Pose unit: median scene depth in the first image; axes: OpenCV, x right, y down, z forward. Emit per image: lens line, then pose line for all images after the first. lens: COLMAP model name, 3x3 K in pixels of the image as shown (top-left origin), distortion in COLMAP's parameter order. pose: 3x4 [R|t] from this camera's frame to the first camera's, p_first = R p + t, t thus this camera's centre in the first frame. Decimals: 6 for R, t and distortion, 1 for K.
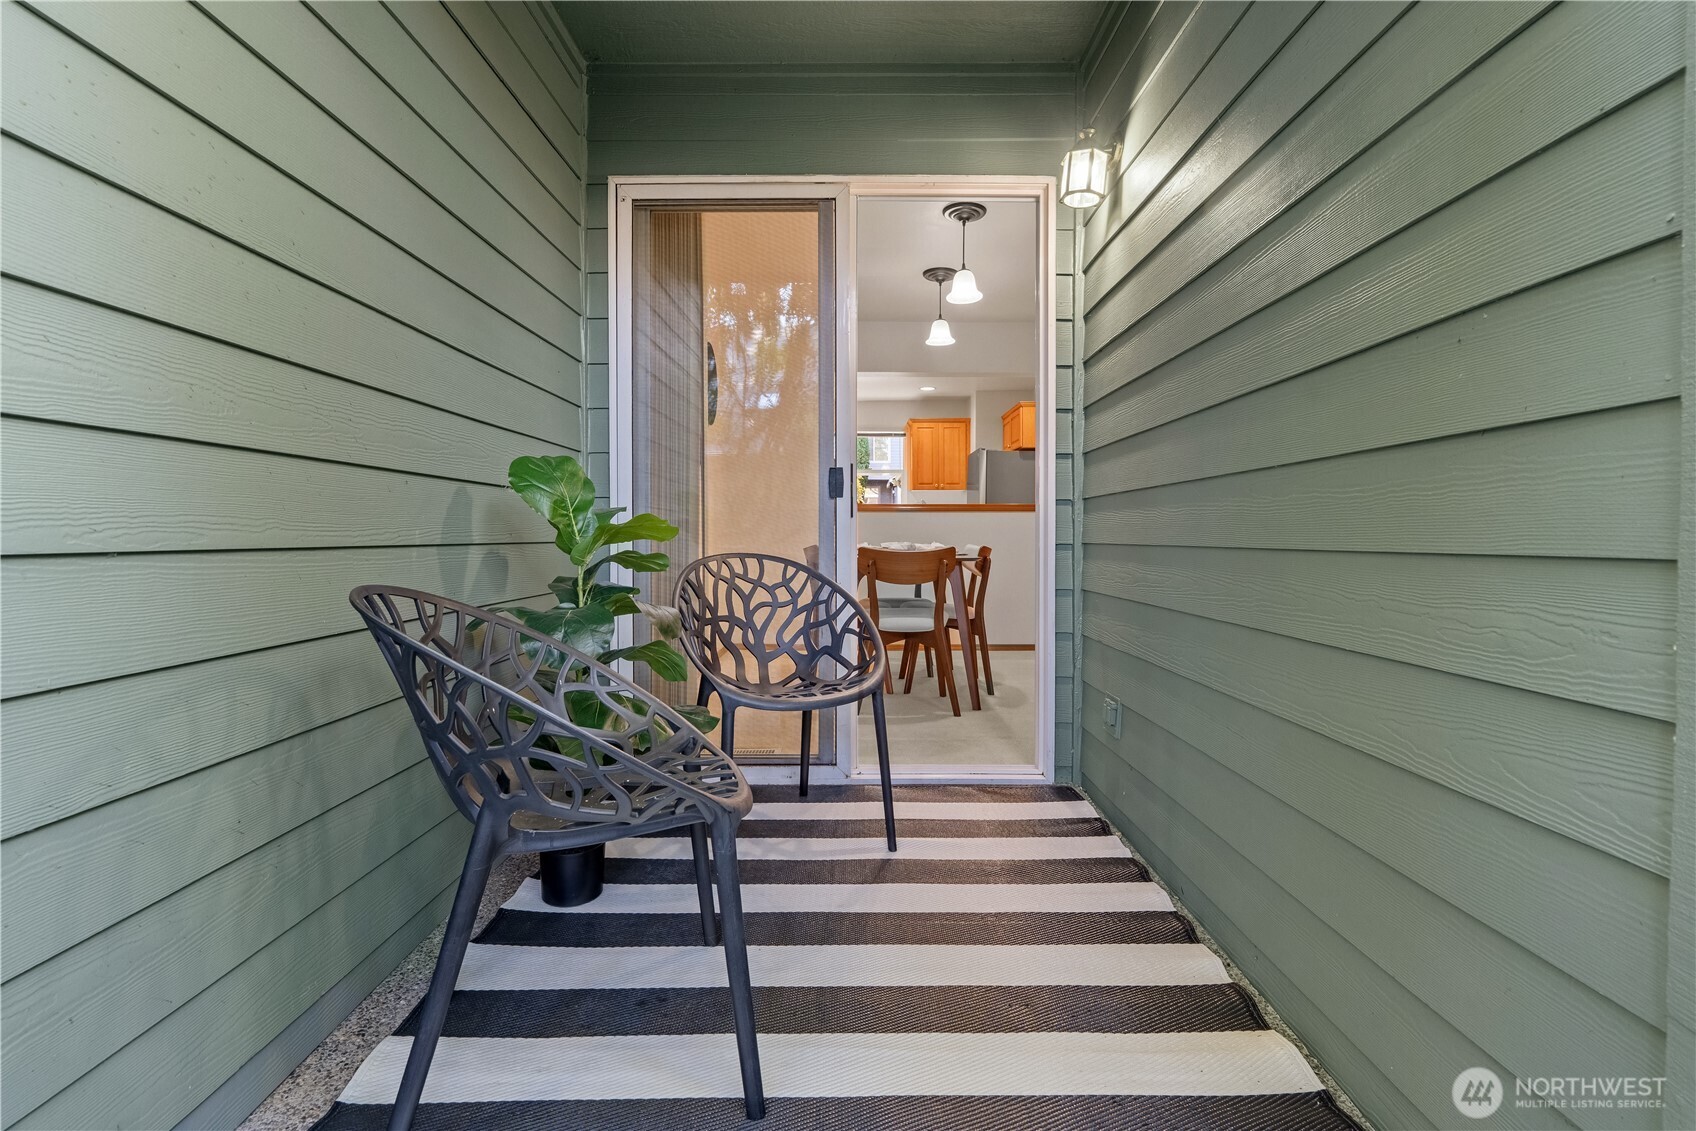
lens RADIAL K [[770.2, 0, 847.3], [0, 770.2, 555.4], [0, 0, 1]] dist [-0.006990, 0.002624]
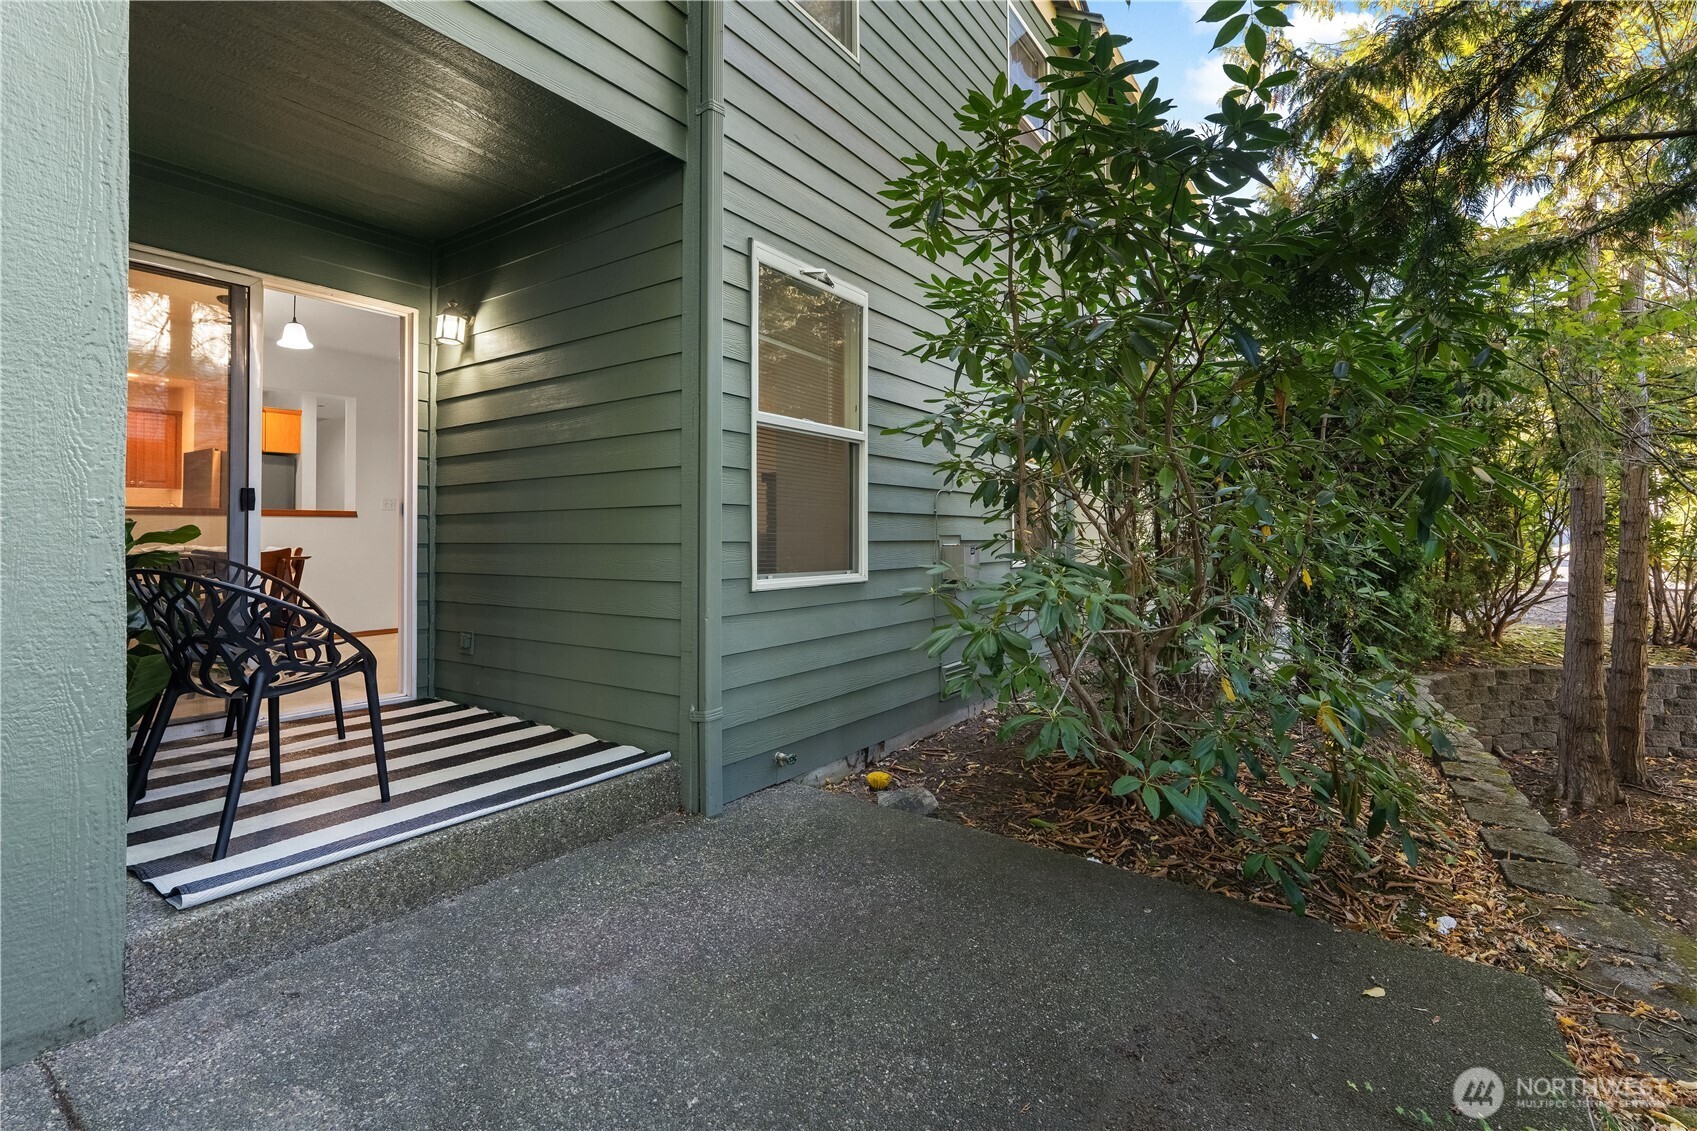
lens RADIAL K [[770.6, 0, 846.6], [0, 770.6, 551.5], [0, 0, 1]] dist [-0.006990, 0.002624]
pose [[0.560359, -0.009361, 0.828197, -0.613448], [0.019370, 0.999811, -0.001805, 0.024403], [-0.828024, 0.017054, 0.560434, -0.679001]]
